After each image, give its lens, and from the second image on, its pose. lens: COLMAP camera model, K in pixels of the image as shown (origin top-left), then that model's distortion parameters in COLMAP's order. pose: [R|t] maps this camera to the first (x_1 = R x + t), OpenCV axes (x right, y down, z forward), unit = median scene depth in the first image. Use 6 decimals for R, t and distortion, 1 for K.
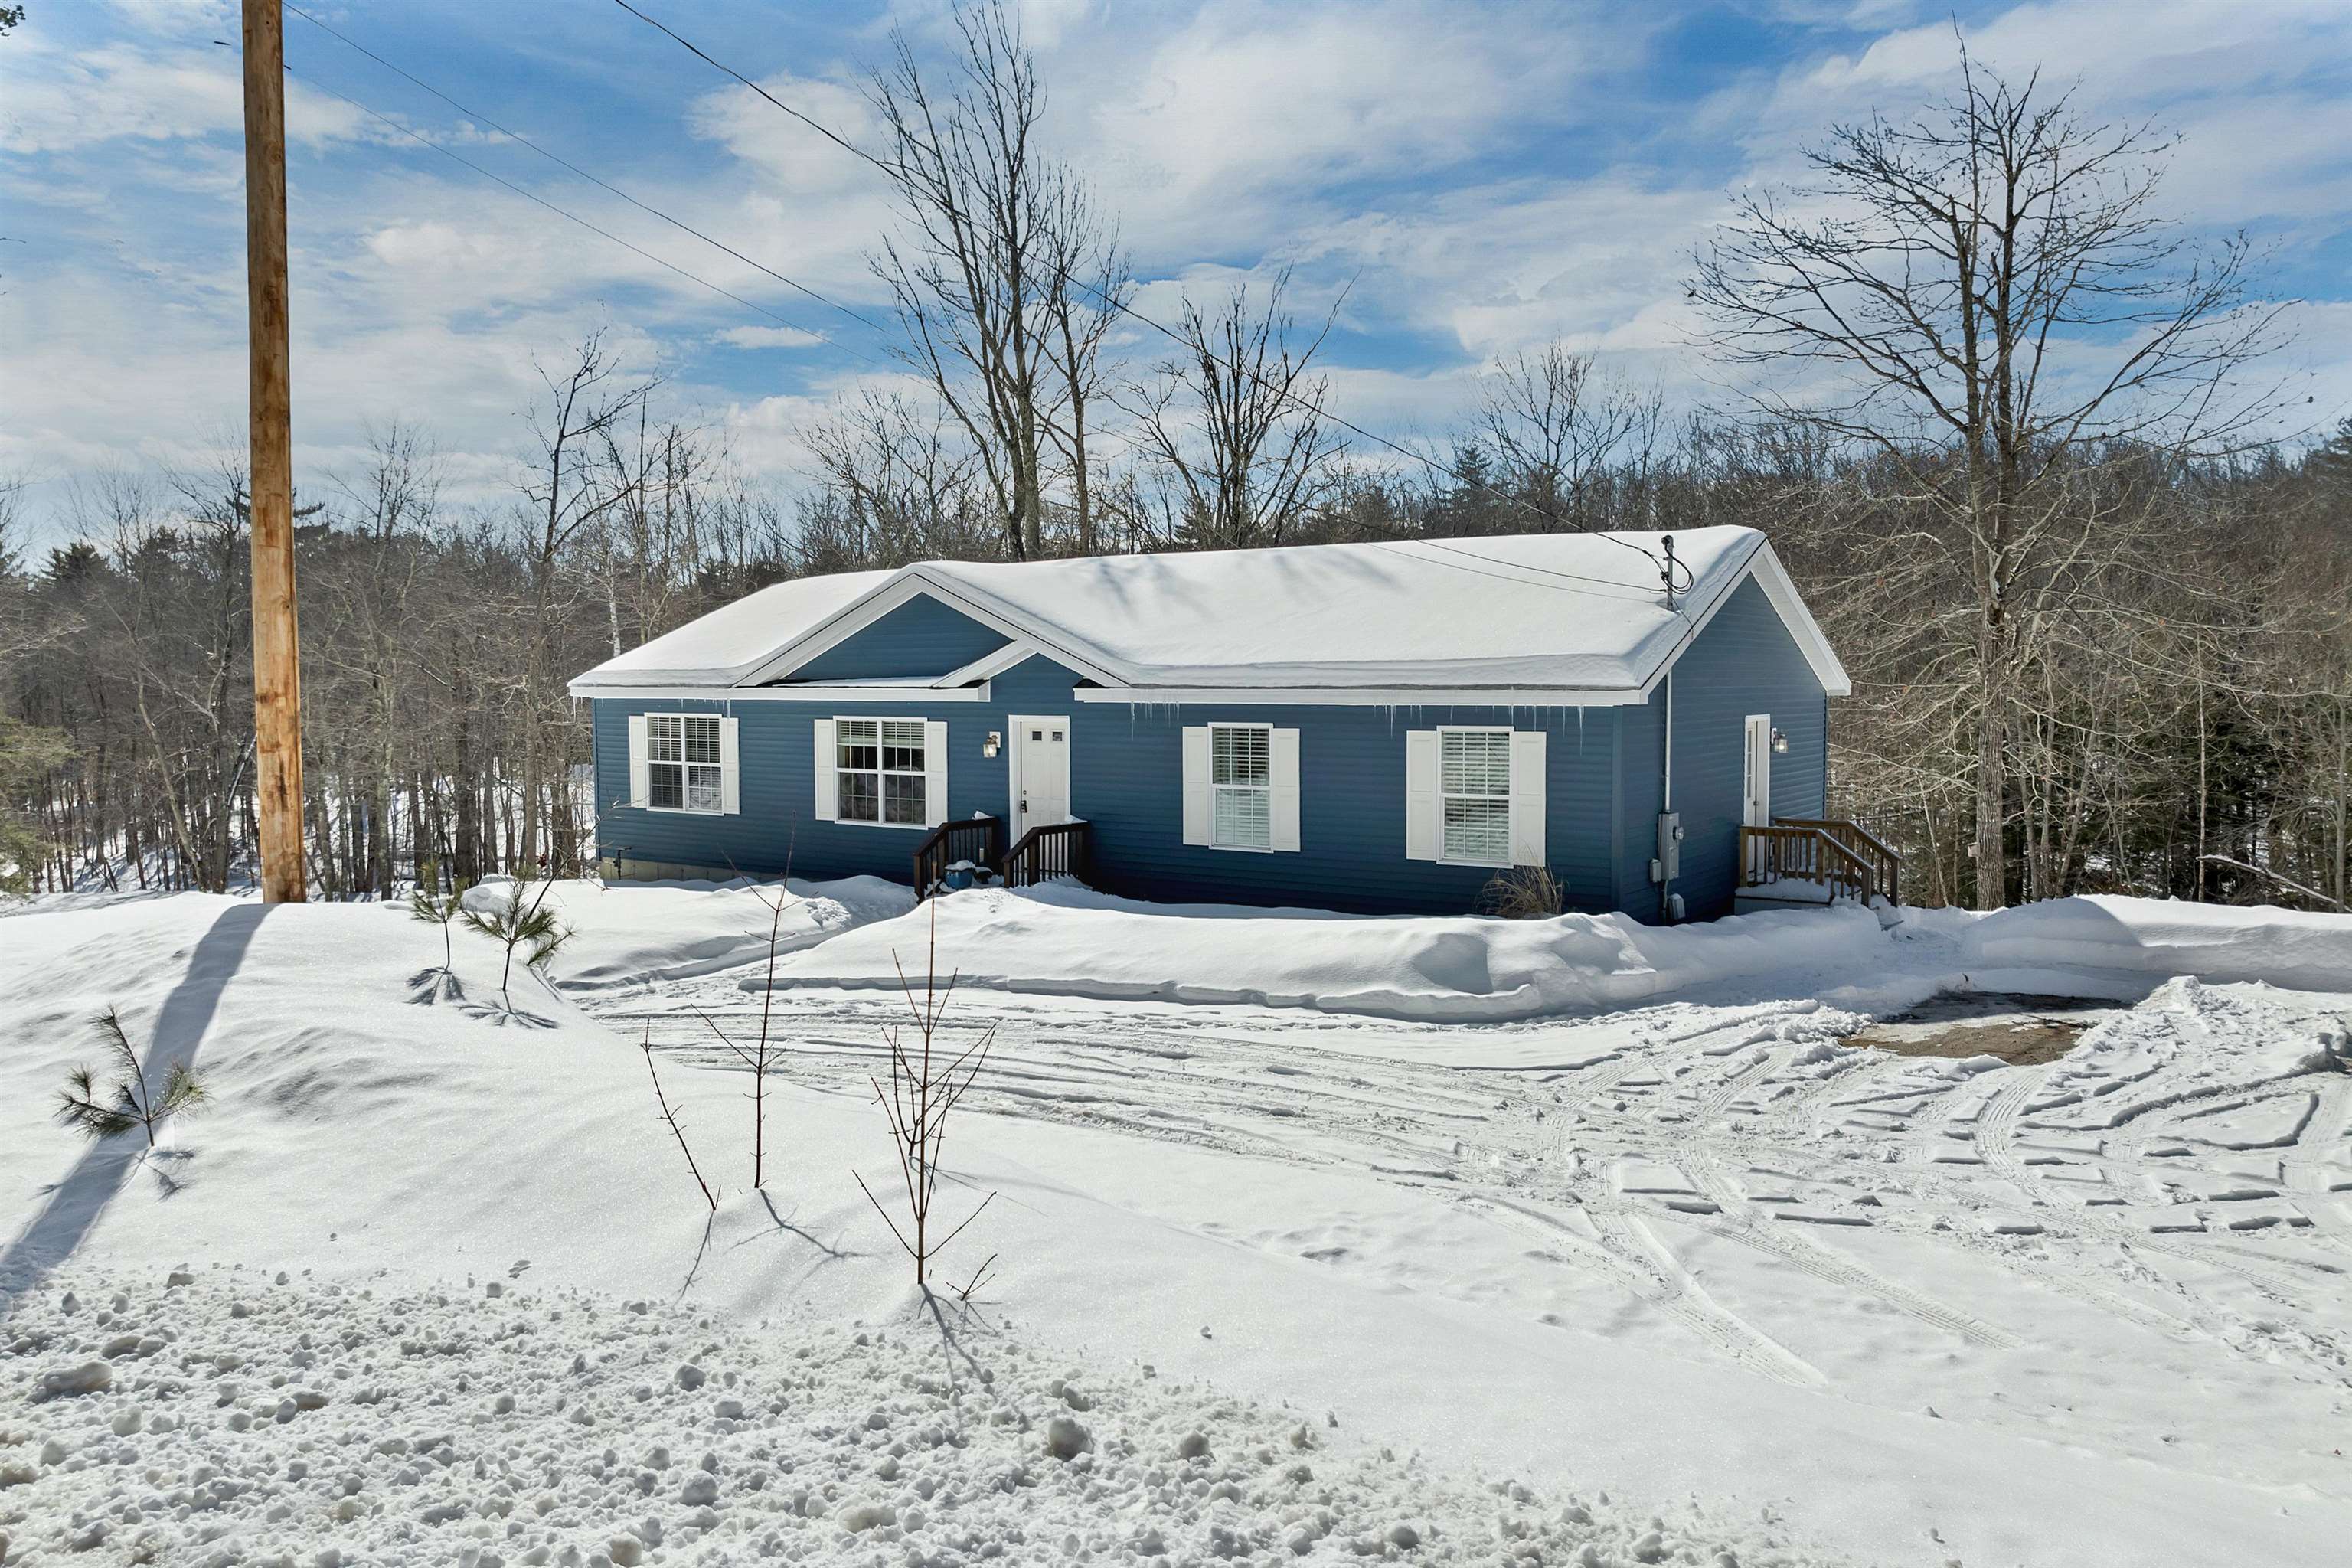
lens RADIAL K [[1714.6, 0, 1166.2], [0, 1714.6, 787.0], [0, 0, 1]] dist [-0.041798, -0.003264]
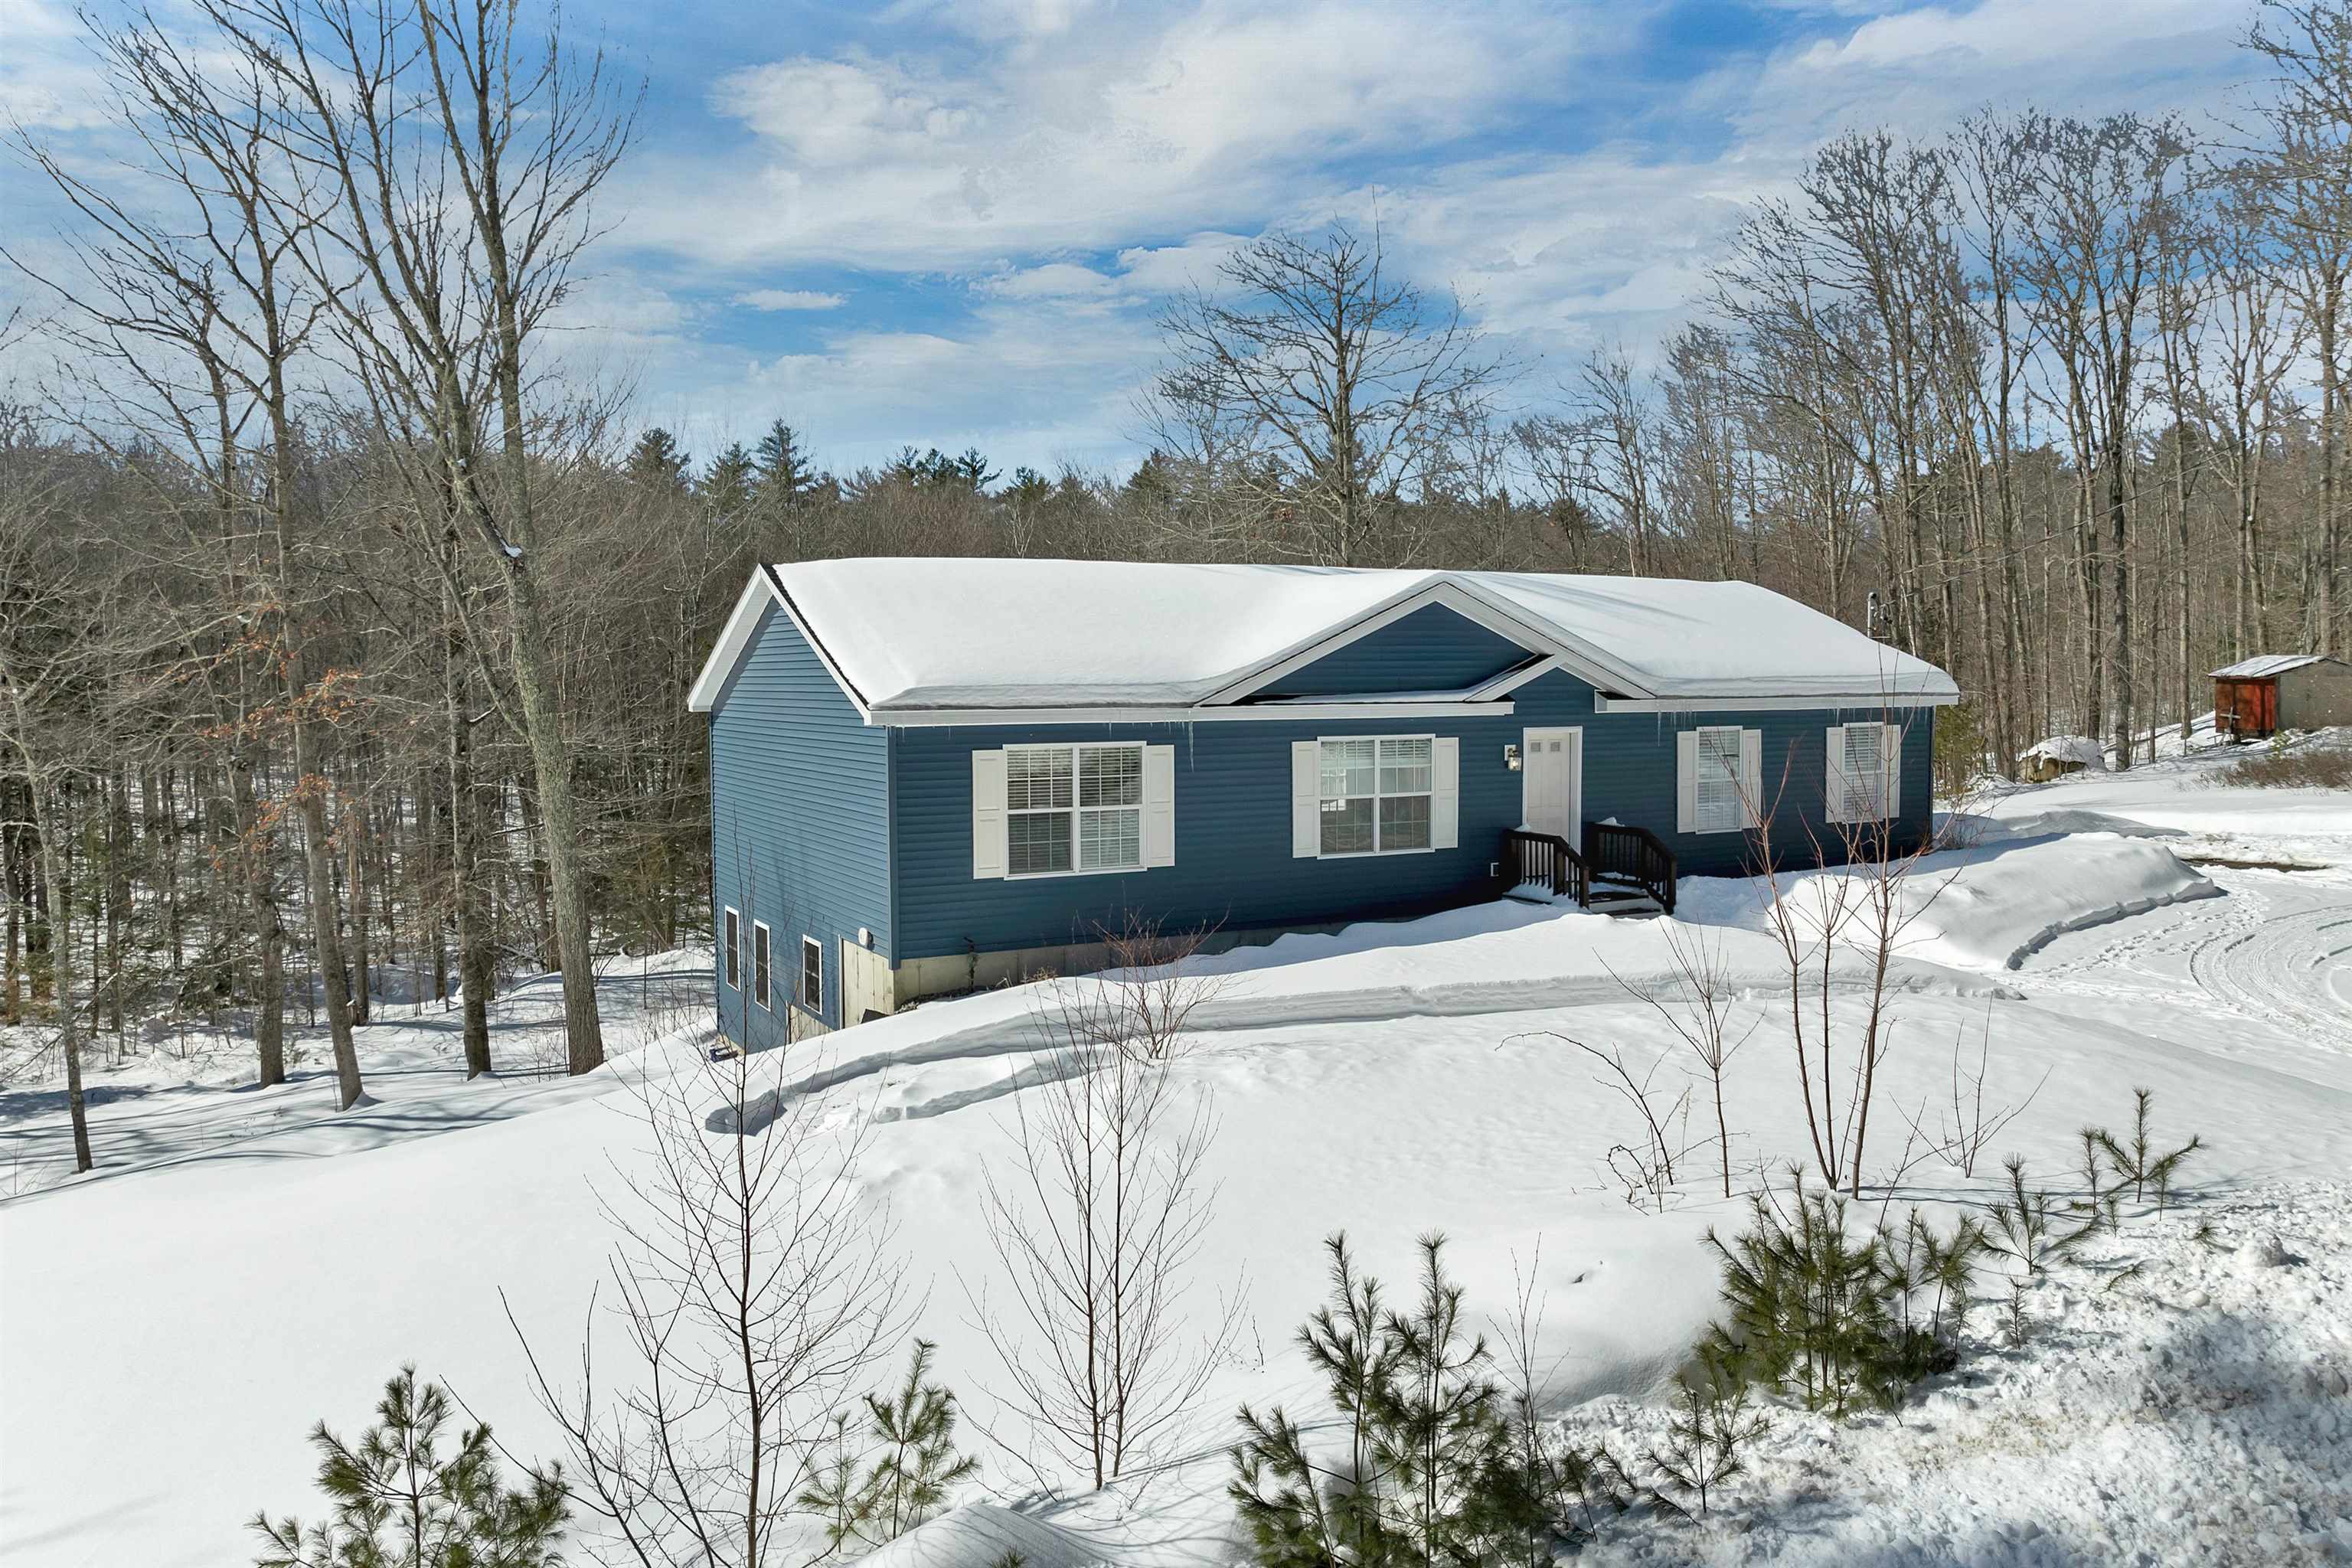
lens RADIAL K [[1714.6, 0, 1166.2], [0, 1714.6, 787.0], [0, 0, 1]] dist [-0.041798, -0.003264]
pose [[0.452500, -0.051500, 0.890276, -1.059259], [0.066021, 0.997526, 0.024147, -0.044117], [-0.889317, 0.047850, 0.454781, 0.695243]]
